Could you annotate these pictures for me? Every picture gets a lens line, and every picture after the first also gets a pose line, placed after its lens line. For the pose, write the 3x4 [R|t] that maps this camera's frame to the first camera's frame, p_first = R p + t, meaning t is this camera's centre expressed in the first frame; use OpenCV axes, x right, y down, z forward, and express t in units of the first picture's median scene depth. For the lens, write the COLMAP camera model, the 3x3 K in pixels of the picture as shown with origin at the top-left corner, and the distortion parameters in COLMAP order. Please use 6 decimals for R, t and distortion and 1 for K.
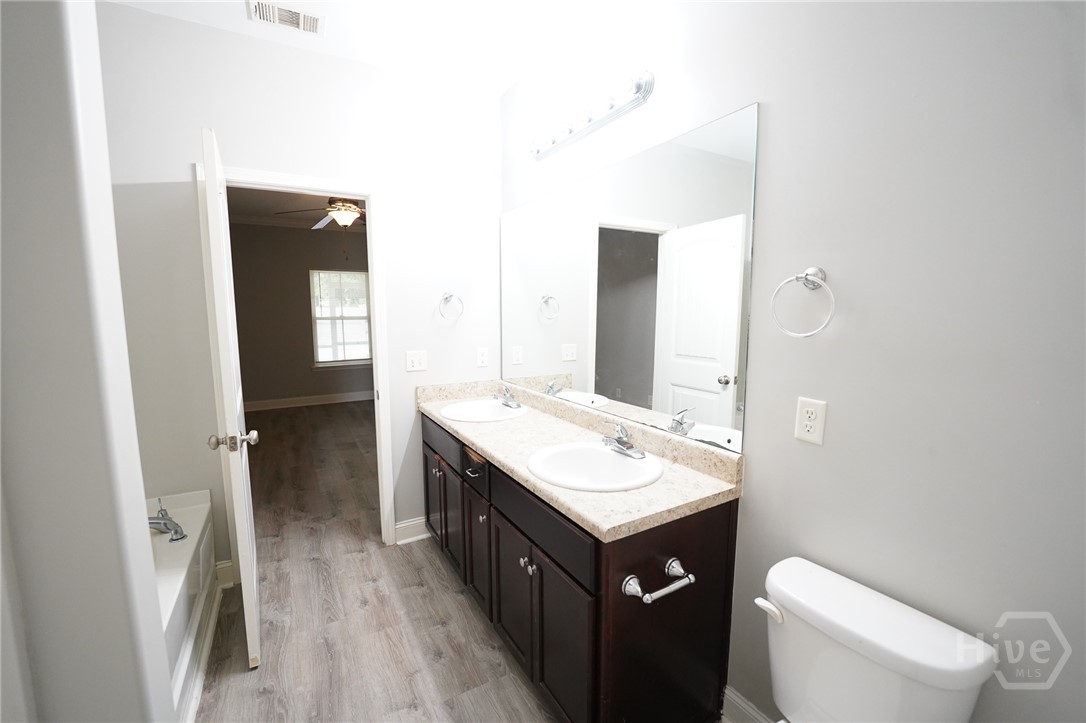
lens RADIAL K [[434.9, 0, 537.1], [0, 434.9, 366.3], [0, 0, 1]] dist [-0.002327, 0.000188]
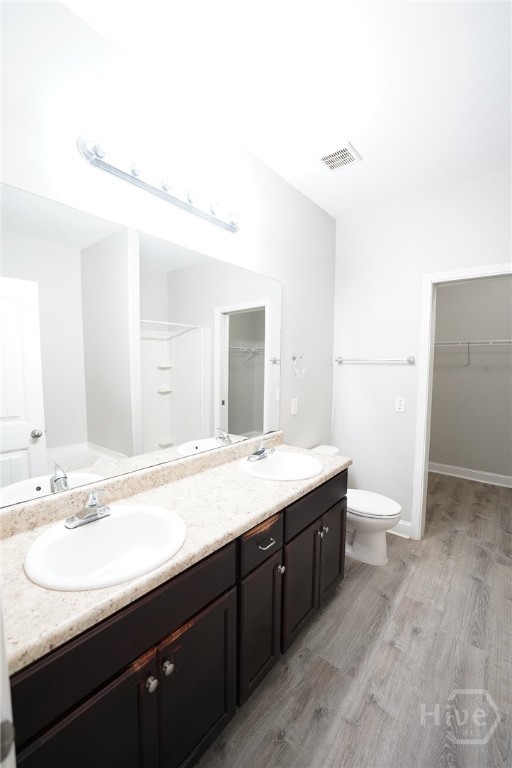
lens RADIAL K [[307.5, 0, 250.6], [0, 307.5, 380.3], [0, 0, 1]] dist [-0.002327, 0.000188]
pose [[-0.320206, -0.051033, 0.945972, -0.705907], [0.122965, 0.987862, 0.094916, -0.164737], [-0.939334, 0.146714, -0.310044, 1.093879]]
